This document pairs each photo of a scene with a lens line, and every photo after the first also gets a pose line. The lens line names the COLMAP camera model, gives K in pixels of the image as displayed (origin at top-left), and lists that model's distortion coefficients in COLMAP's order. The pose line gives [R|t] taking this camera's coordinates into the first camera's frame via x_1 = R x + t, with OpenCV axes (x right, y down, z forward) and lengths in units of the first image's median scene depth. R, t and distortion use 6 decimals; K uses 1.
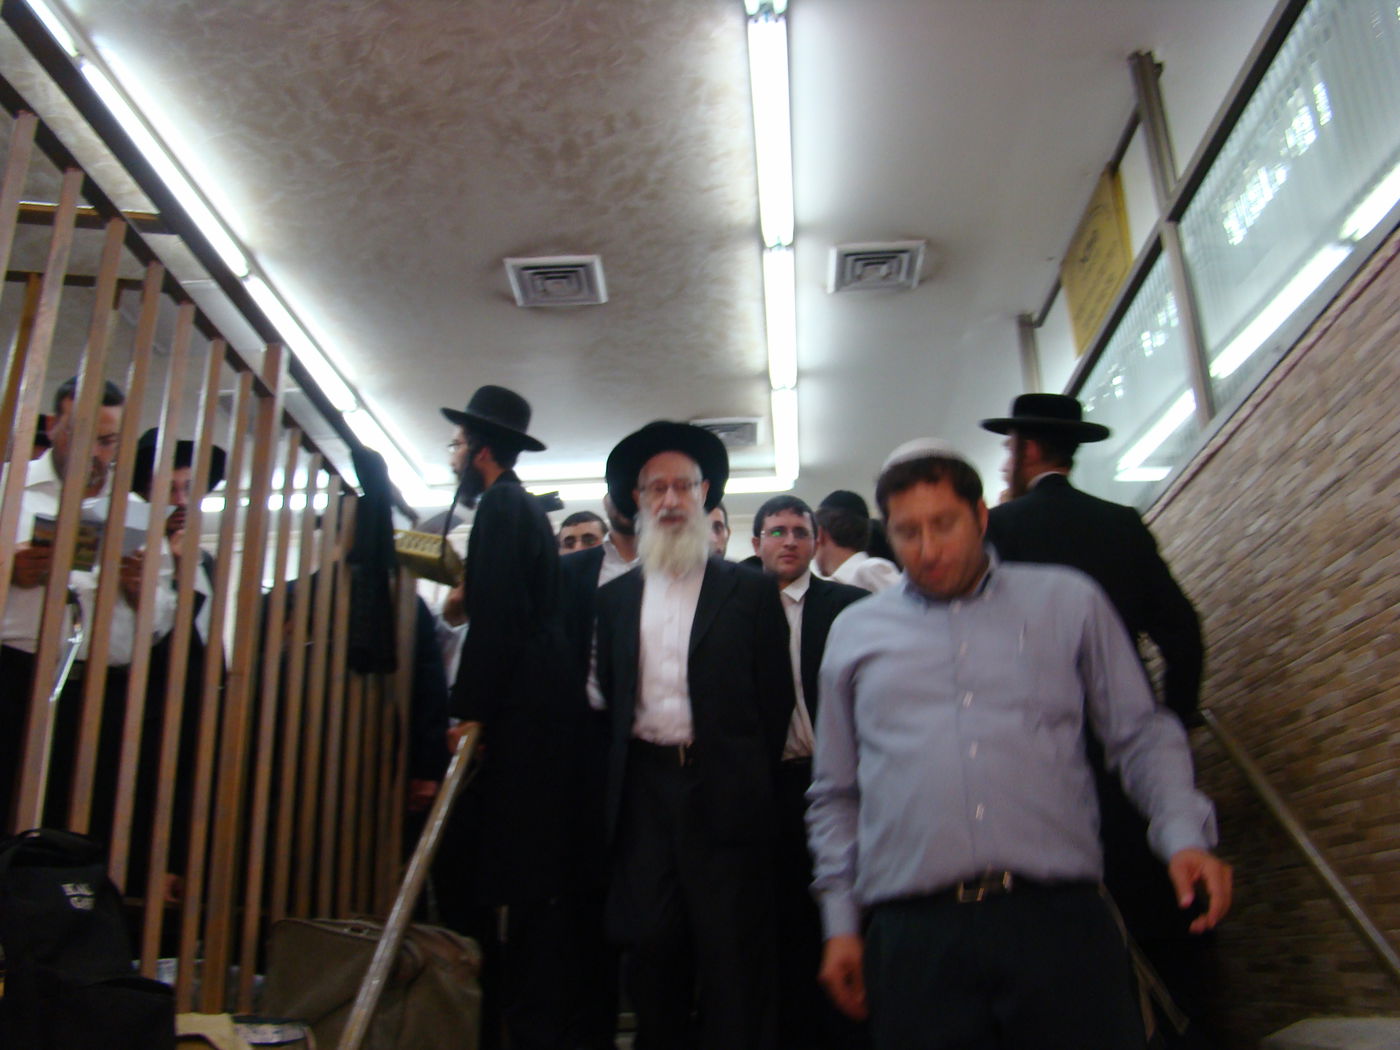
lens RADIAL K [[1251.9, 0, 700.0], [0, 1251.9, 525.0], [0, 0, 1]] dist [-0.127186, 0.007335]
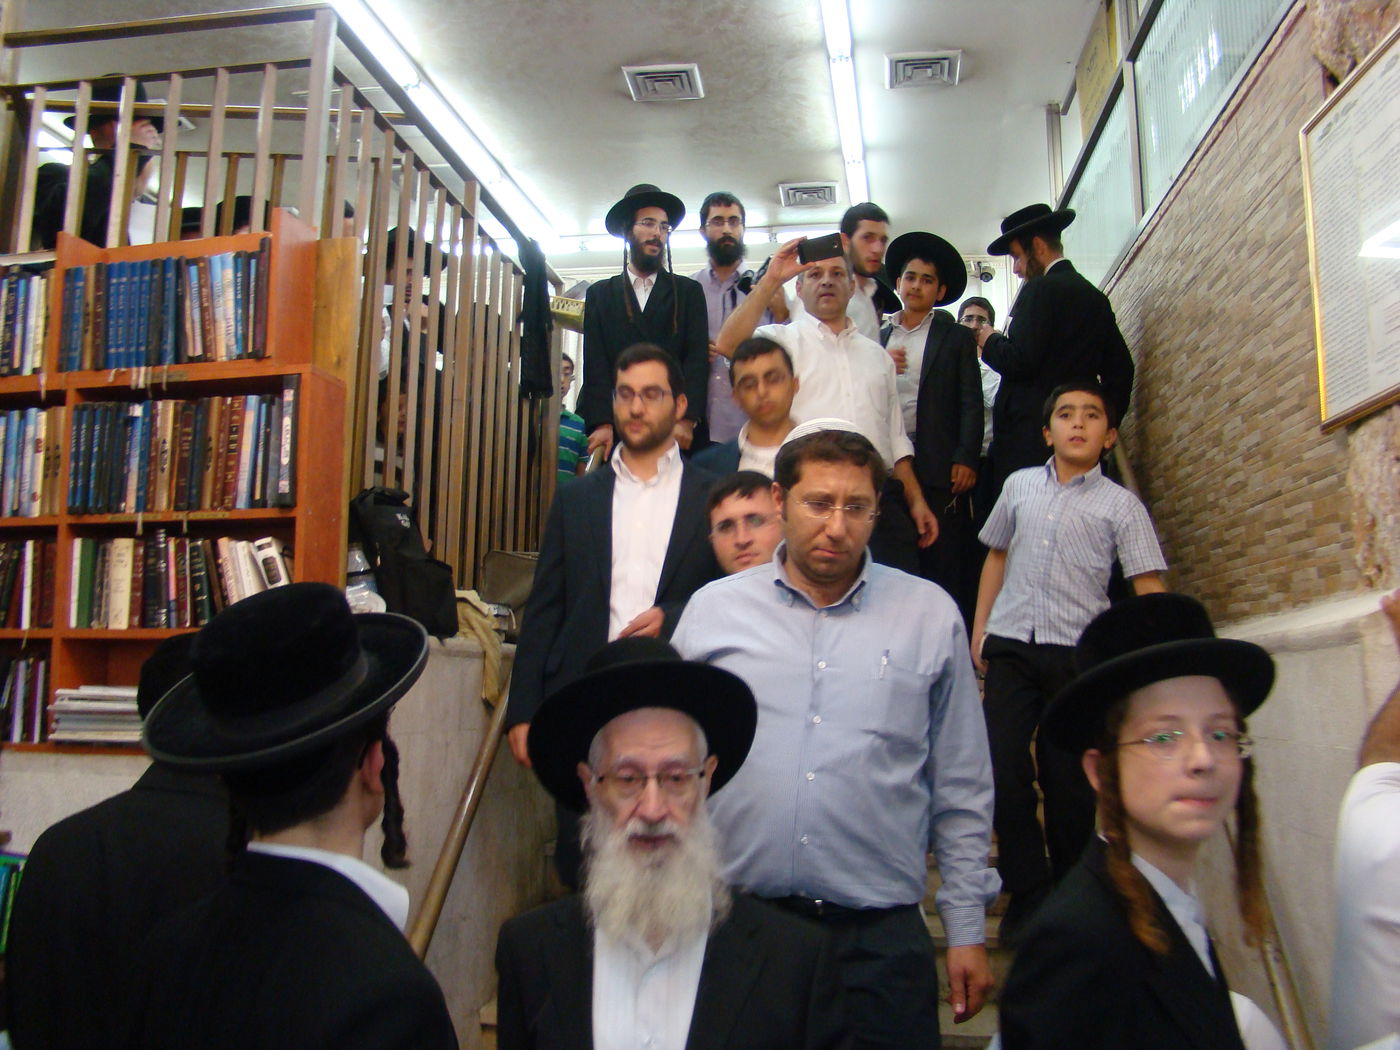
lens RADIAL K [[1251.9, 0, 700.0], [0, 1251.9, 525.0], [0, 0, 1]] dist [-0.127186, 0.007335]
pose [[0.995478, 0.019731, -0.092917, 0.049609], [0.001584, 0.974606, 0.223923, -0.046538], [0.094976, -0.223058, 0.970167, -0.326188]]
